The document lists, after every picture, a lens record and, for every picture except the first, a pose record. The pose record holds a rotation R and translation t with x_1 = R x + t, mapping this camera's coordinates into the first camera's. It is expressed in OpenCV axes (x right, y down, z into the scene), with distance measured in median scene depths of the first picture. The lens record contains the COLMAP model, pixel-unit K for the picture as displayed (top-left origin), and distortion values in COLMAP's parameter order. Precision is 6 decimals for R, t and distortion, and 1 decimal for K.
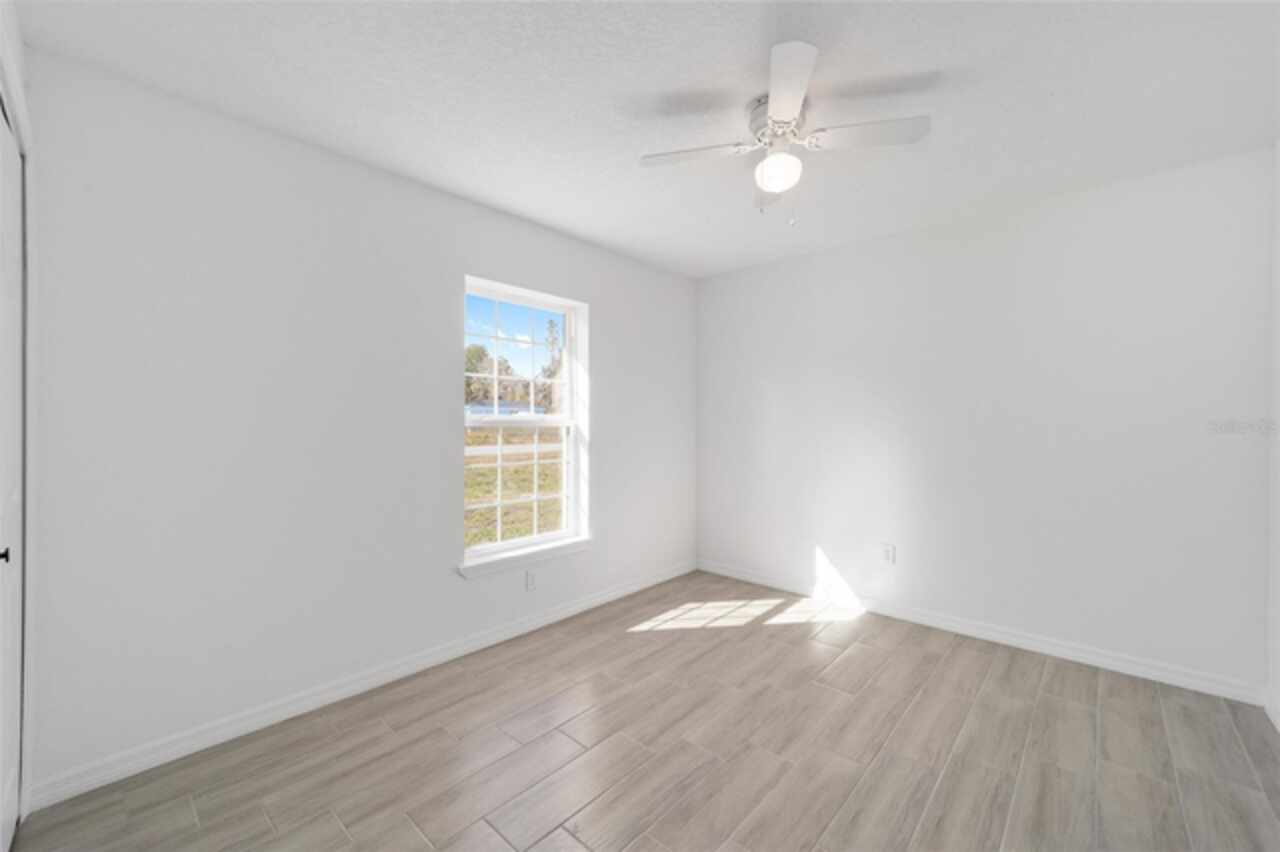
lens RADIAL K [[513.6, 0, 640.6], [0, 513.6, 419.2], [0, 0, 1]] dist [0.014603, -0.007407]
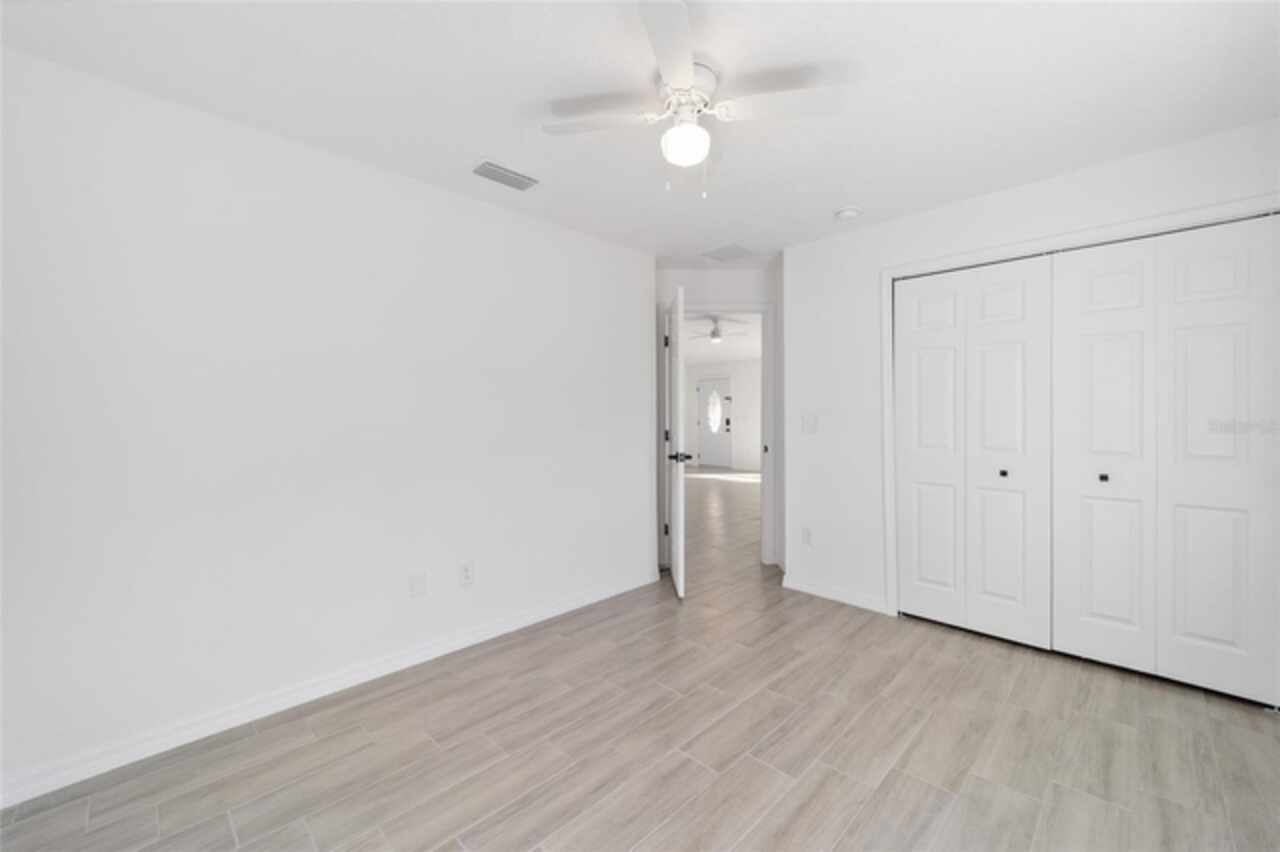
lens RADIAL K [[513.6, 0, 640.6], [0, 513.6, 419.2], [0, 0, 1]] dist [0.014603, -0.007407]
pose [[-0.999350, 0.001897, 0.035999, 0.322531], [0.001455, 0.999923, -0.012300, 0.026714], [-0.036019, -0.012240, -0.999276, 1.971890]]
